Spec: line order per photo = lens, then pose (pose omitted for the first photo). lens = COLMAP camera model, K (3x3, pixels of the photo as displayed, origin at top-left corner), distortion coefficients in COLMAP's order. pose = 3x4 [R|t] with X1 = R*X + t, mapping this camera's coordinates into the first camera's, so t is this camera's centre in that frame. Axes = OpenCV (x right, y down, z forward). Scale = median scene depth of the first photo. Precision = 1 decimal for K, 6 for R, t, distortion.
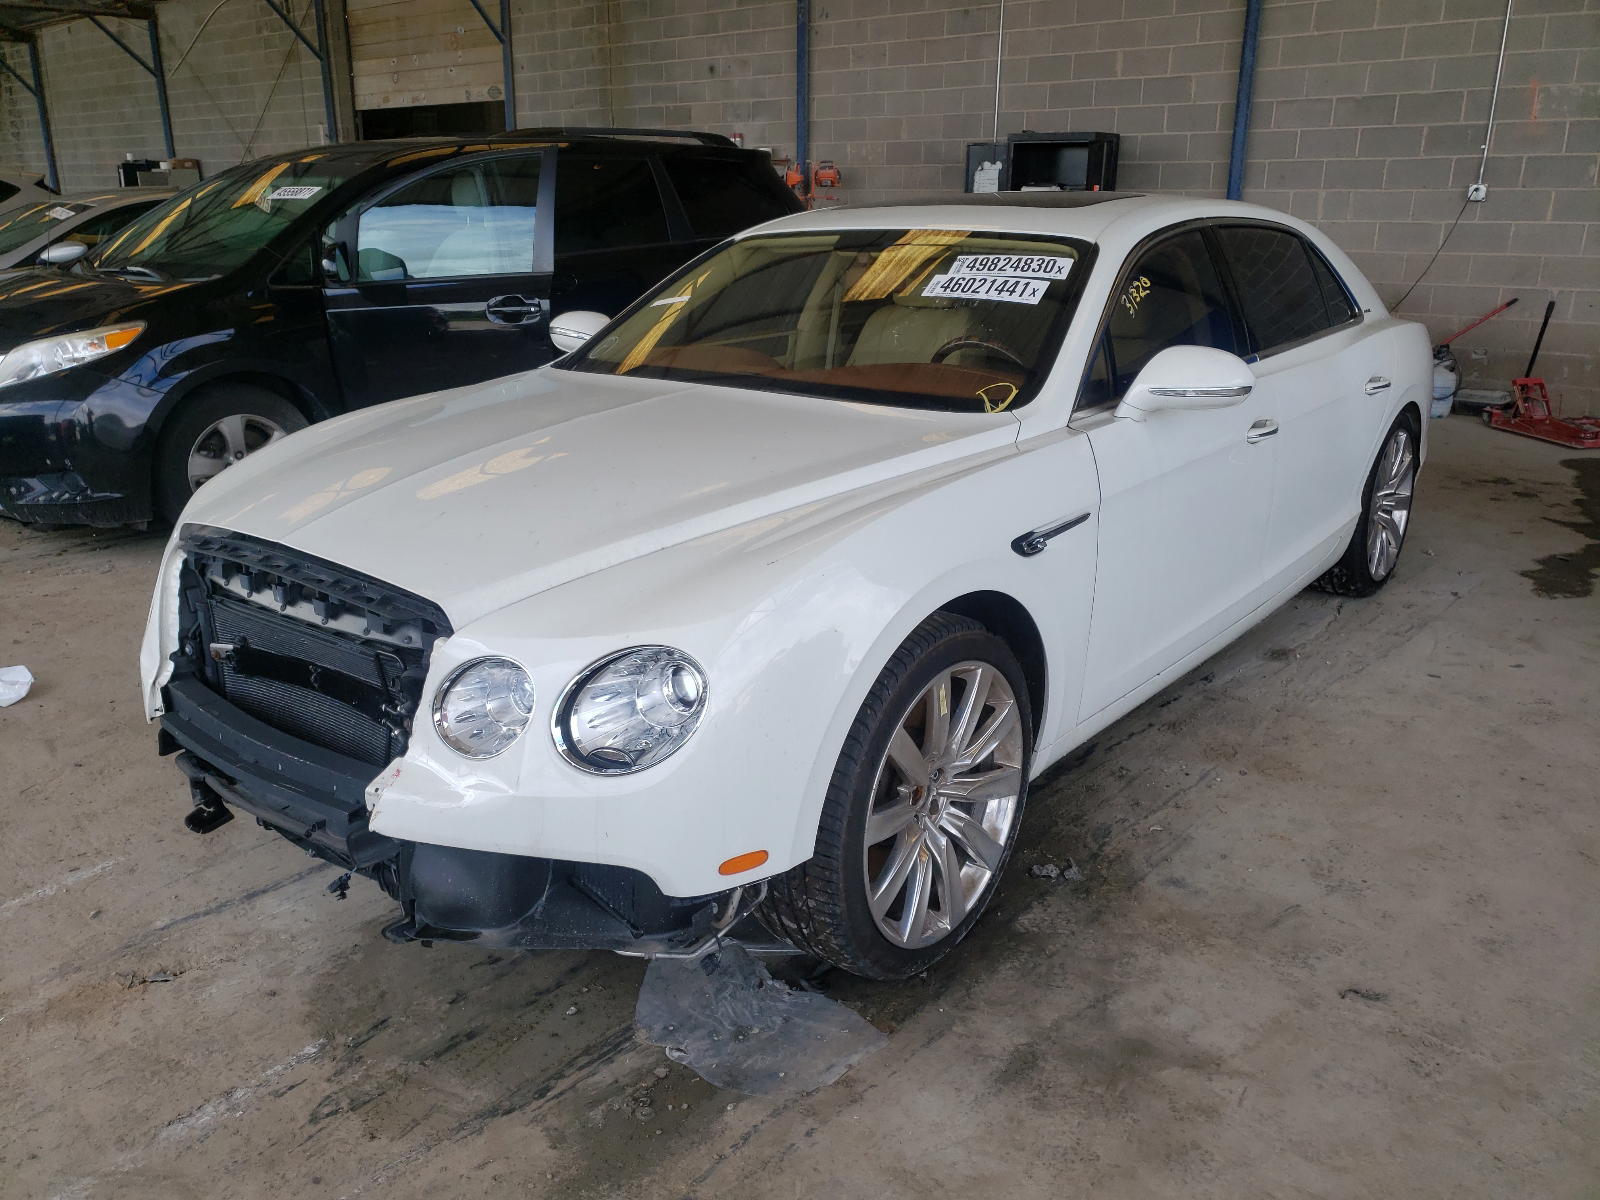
lens RADIAL K [[1231.8, 0, 794.5], [0, 1231.8, 602.0], [0, 0, 1]] dist [0.008948, 0.010609]
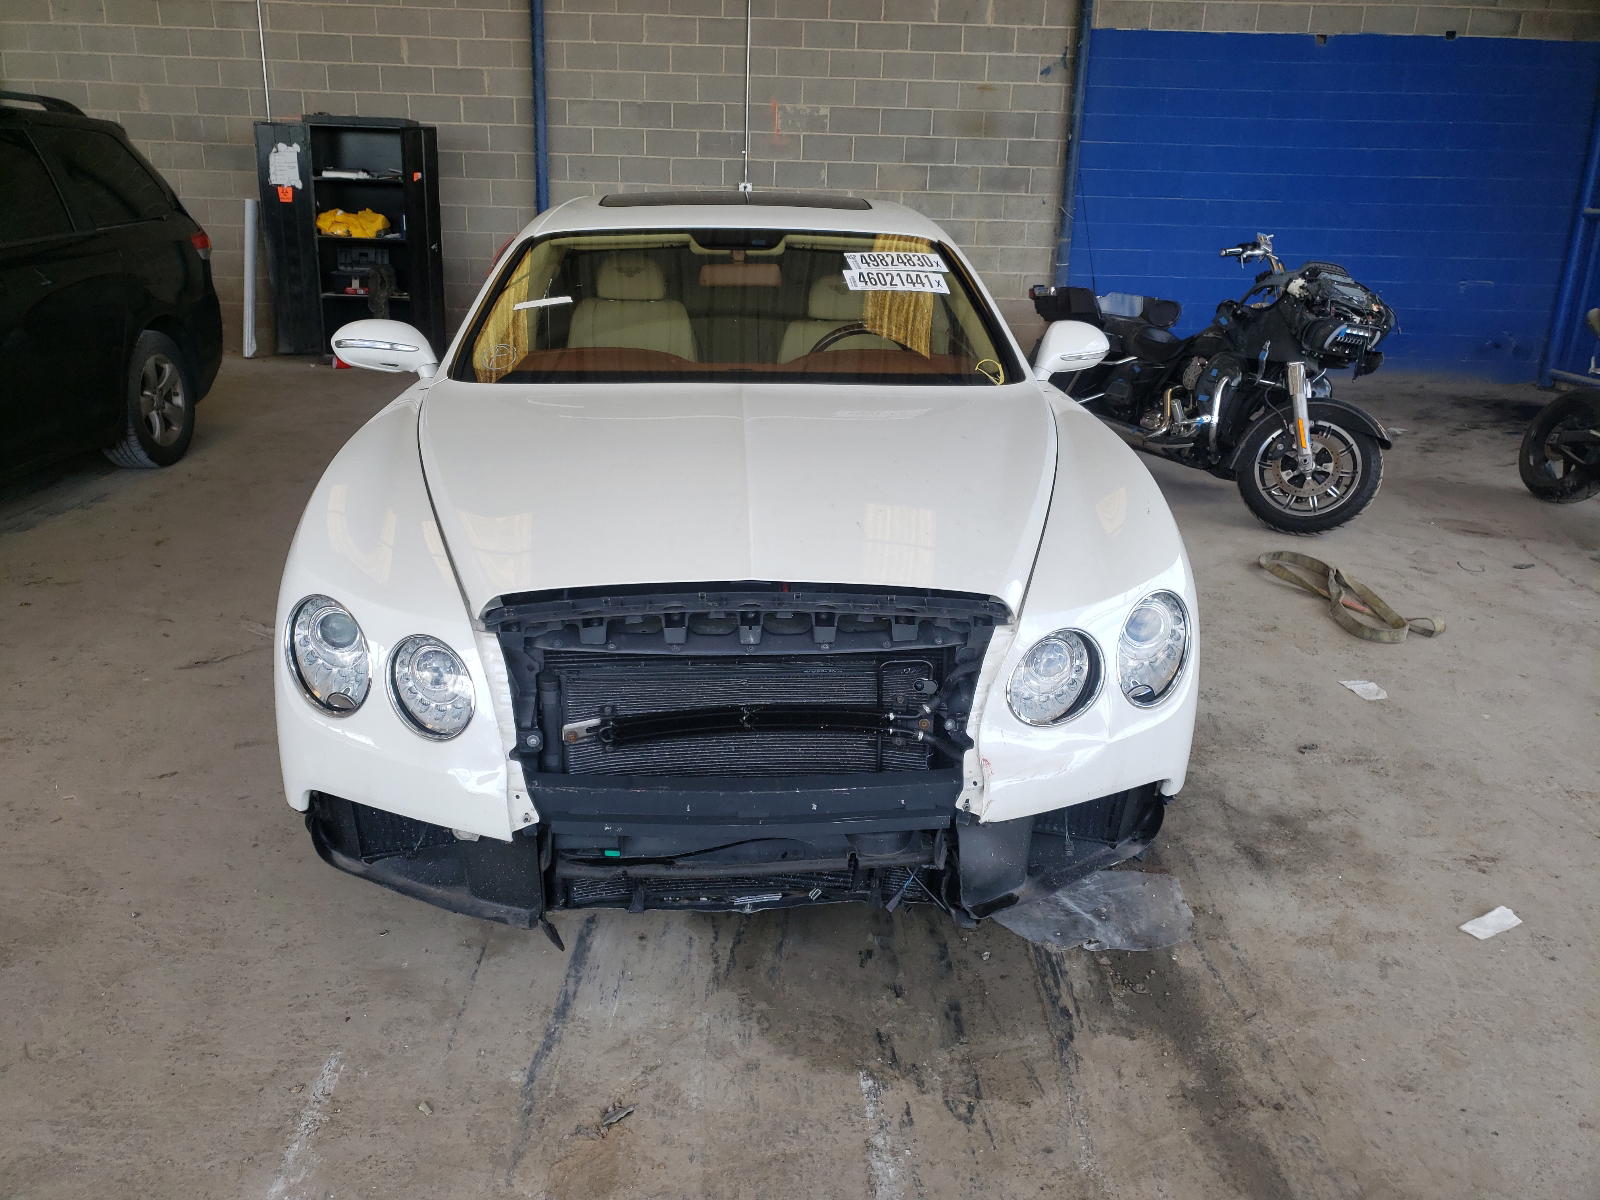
lens RADIAL K [[1231.8, 0, 790.6], [0, 1231.8, 591.8], [0, 0, 1]] dist [0.008948, 0.010609]
pose [[0.745392, -0.192291, 0.638290, -0.880707], [0.187897, 0.979276, 0.075591, -0.091917], [-0.639598, 0.063588, 0.766075, 0.239295]]
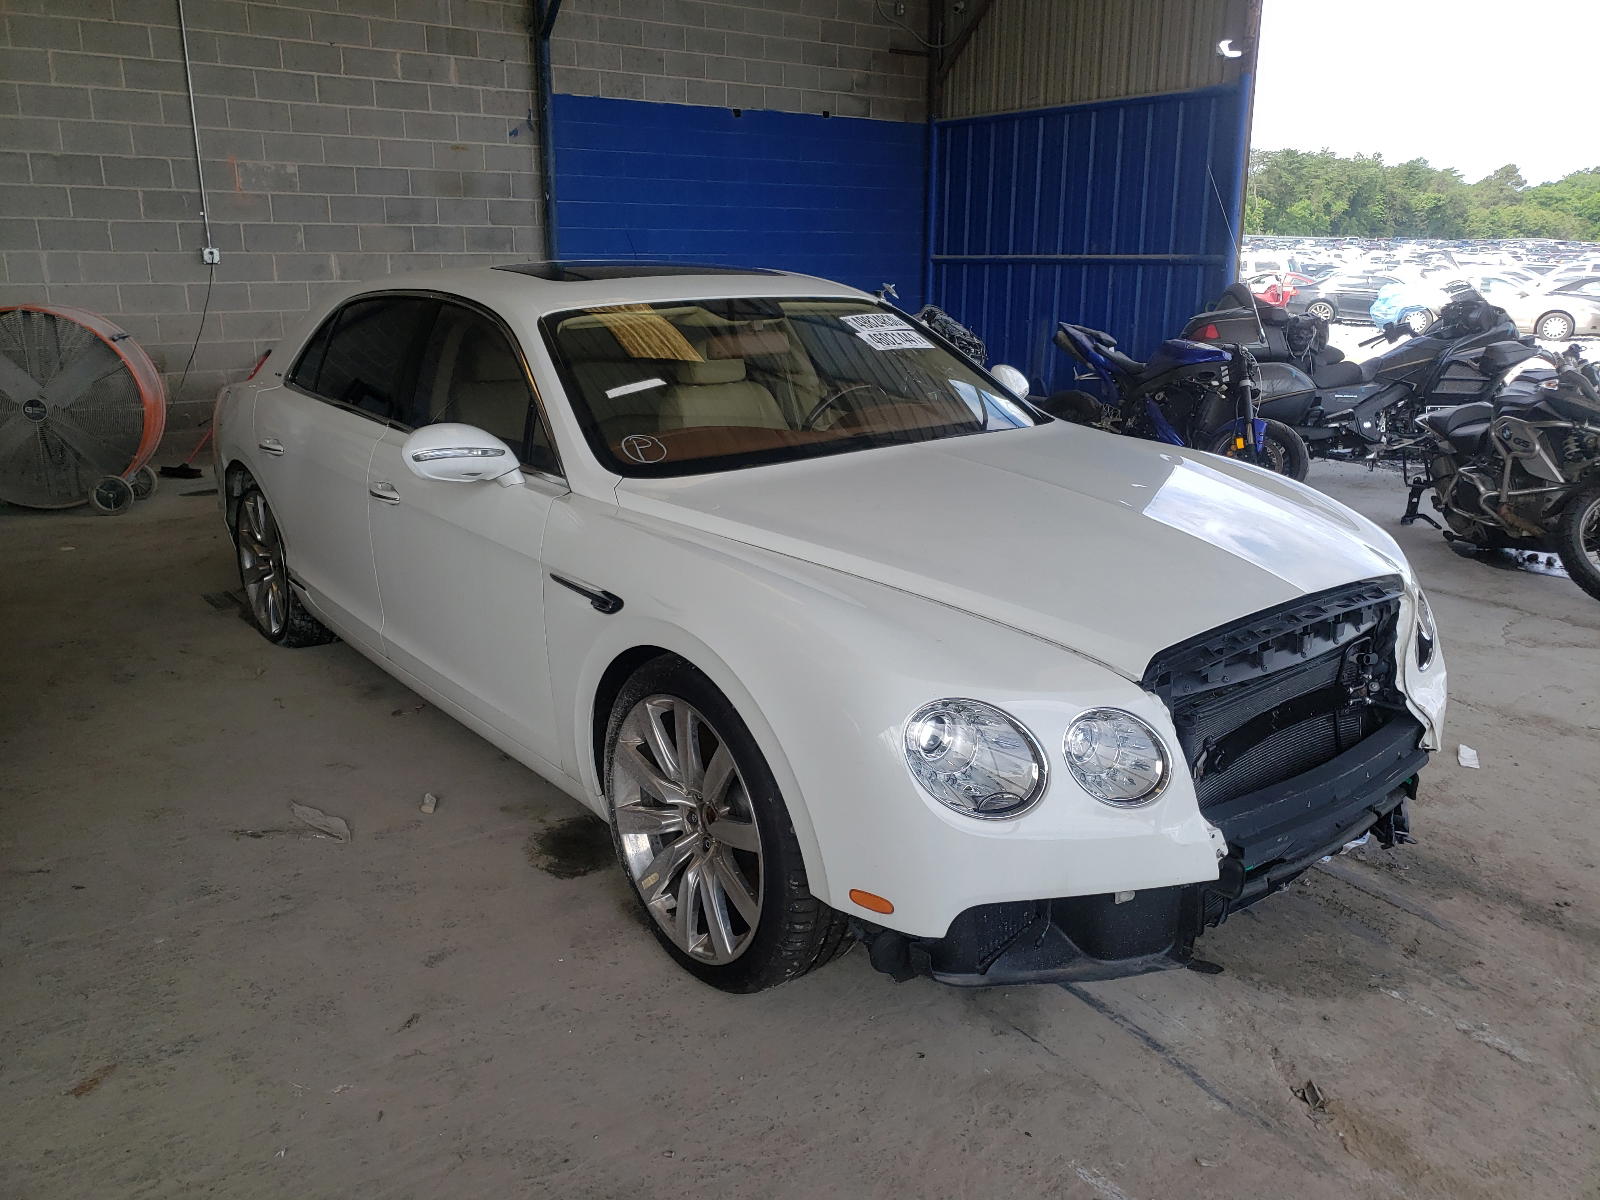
lens RADIAL K [[1231.8, 0, 797.4], [0, 1231.8, 601.7], [0, 0, 1]] dist [0.008948, 0.010609]
pose [[0.222848, -0.268550, 0.937134, -1.355678], [0.306932, 0.931746, 0.194019, -0.343836], [-0.925274, 0.244399, 0.290064, 0.978342]]
